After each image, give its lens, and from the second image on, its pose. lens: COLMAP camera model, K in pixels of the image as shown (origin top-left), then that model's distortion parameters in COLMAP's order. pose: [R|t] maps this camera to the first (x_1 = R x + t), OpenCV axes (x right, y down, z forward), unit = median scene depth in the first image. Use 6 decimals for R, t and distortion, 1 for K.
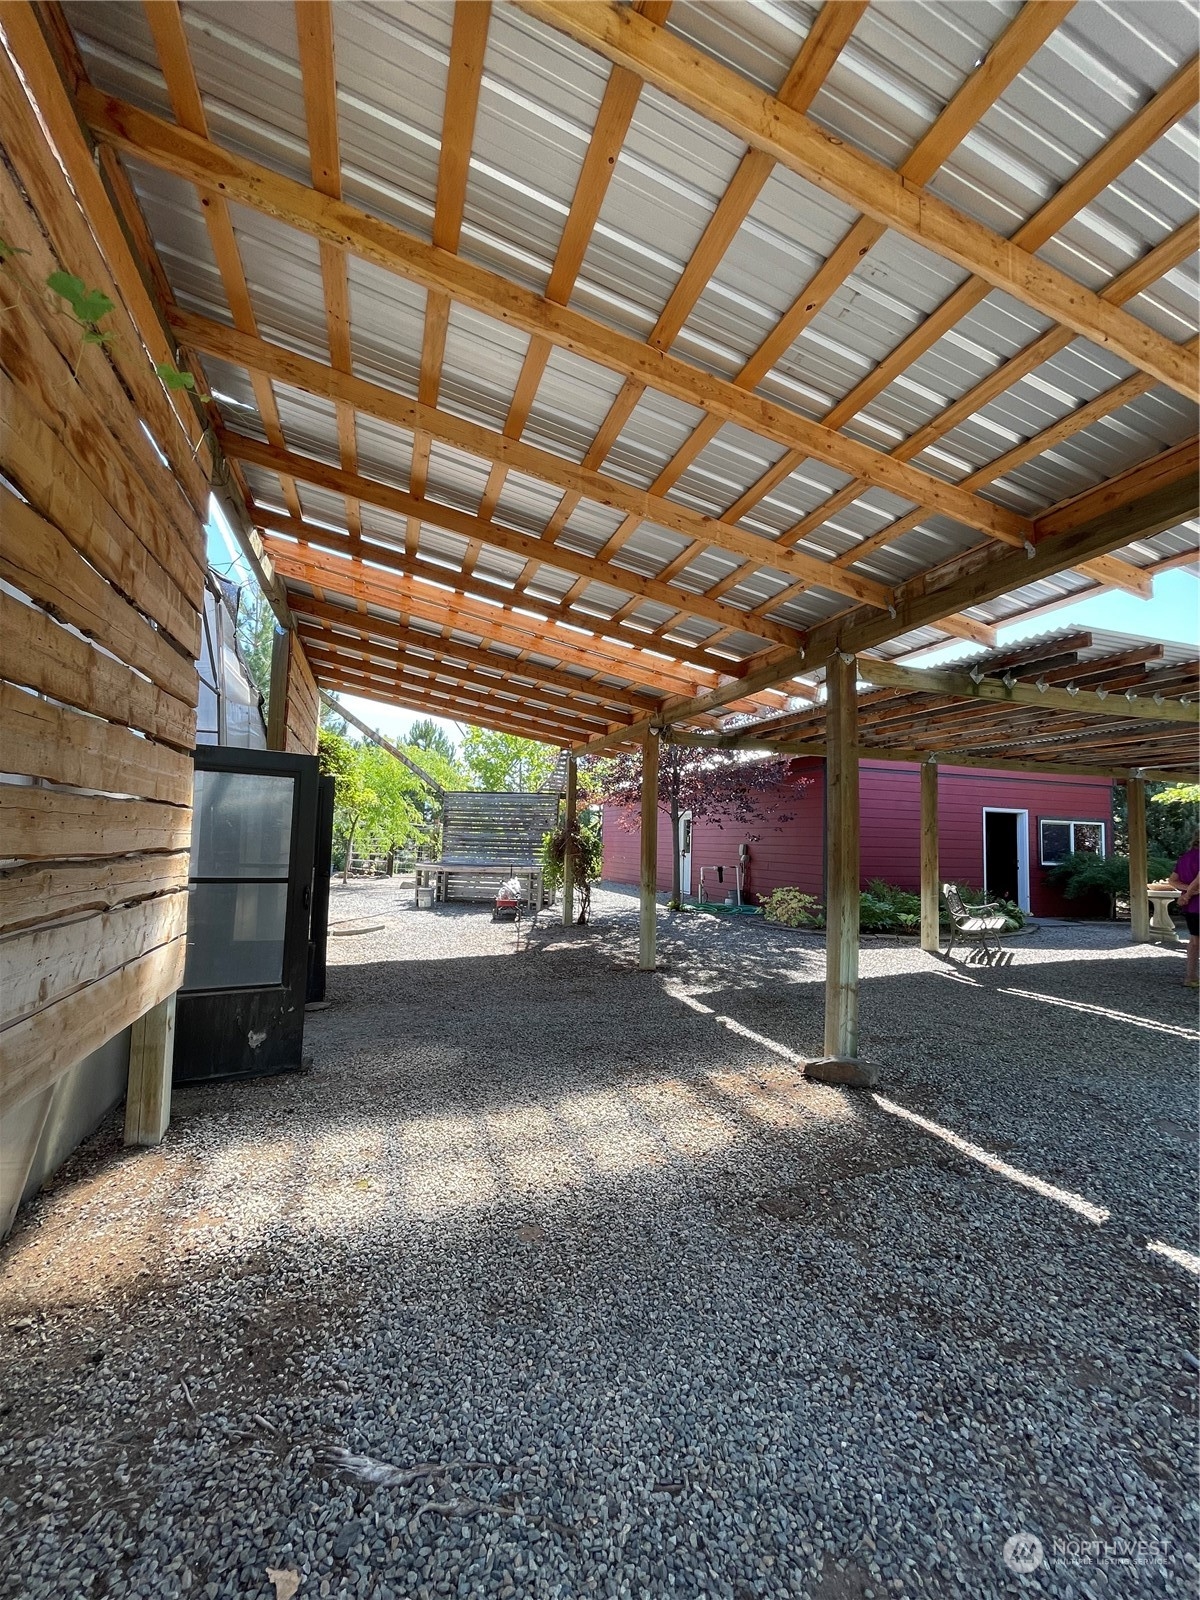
lens RADIAL K [[648.2, 0, 597.6], [0, 648.2, 800.8], [0, 0, 1]] dist [-0.003008, 0.000017]
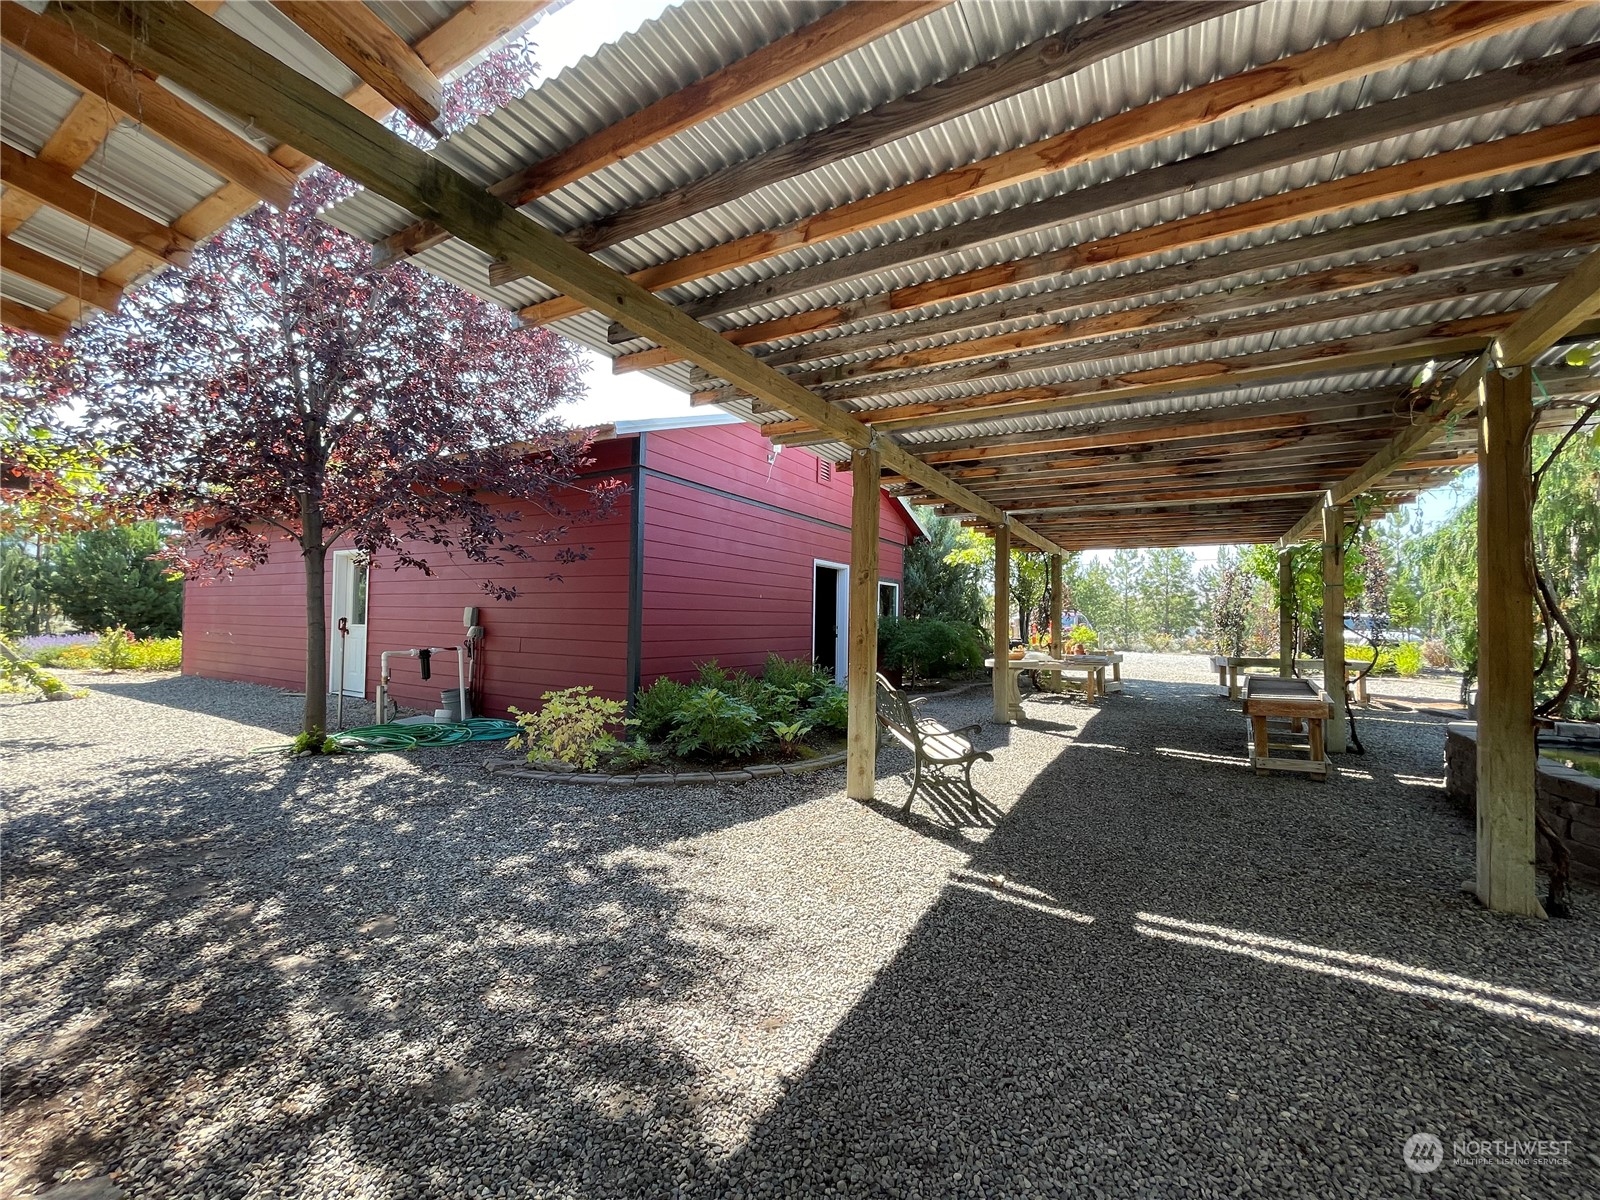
lens RADIAL K [[648.2, 0, 796.7], [0, 648.2, 595.6], [0, 0, 1]] dist [-0.003008, 0.000017]
pose [[0.763477, 0.012471, 0.645715, 0.087999], [-0.037709, 0.998969, 0.025294, 0.037313], [-0.644733, -0.043661, 0.763160, 0.450201]]
